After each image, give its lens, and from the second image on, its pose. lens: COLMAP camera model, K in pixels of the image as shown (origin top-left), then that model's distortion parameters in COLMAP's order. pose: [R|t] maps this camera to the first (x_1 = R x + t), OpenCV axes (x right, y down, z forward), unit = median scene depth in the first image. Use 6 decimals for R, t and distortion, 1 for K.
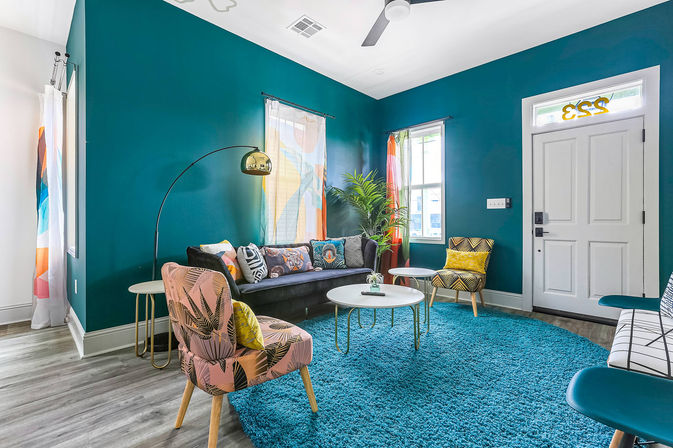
lens RADIAL K [[311.8, 0, 335.7], [0, 311.8, 221.8], [0, 0, 1]] dist [-0.028550, 0.018126]
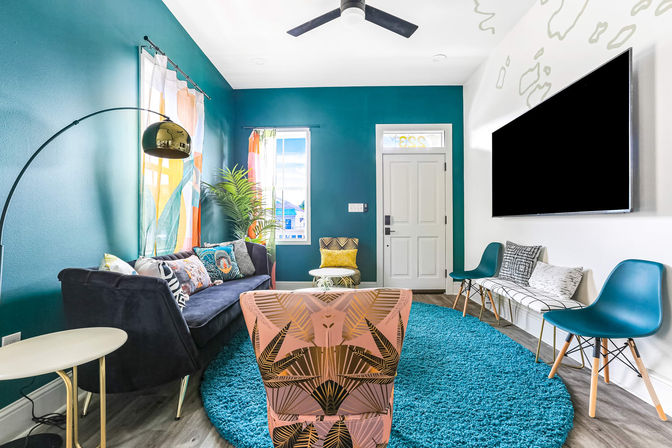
lens RADIAL K [[311.3, 0, 335.2], [0, 311.3, 221.8], [0, 0, 1]] dist [-0.028550, 0.018126]
pose [[0.730052, -0.000369, 0.683391, -0.367925], [0.005664, 0.999969, -0.005511, 0.000579], [-0.683368, 0.007894, 0.730031, 0.199817]]
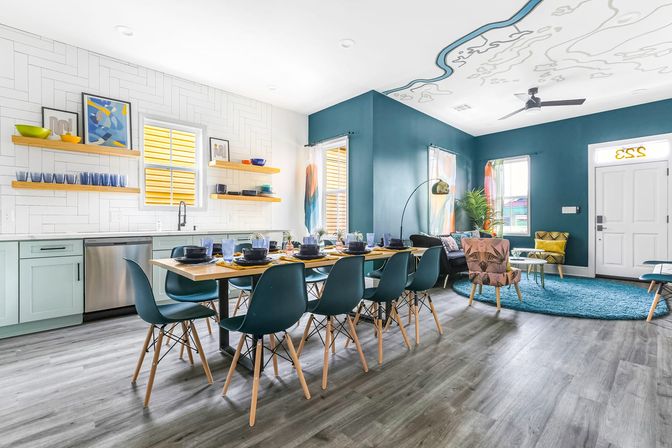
lens RADIAL K [[311.3, 0, 335.2], [0, 311.3, 221.8], [0, 0, 1]] dist [-0.028550, 0.018126]
pose [[0.999222, 0.003038, -0.039333, -0.638426], [-0.003039, 0.999995, 0.000052, 0.004699], [0.039333, 0.000068, 0.999226, -0.640787]]
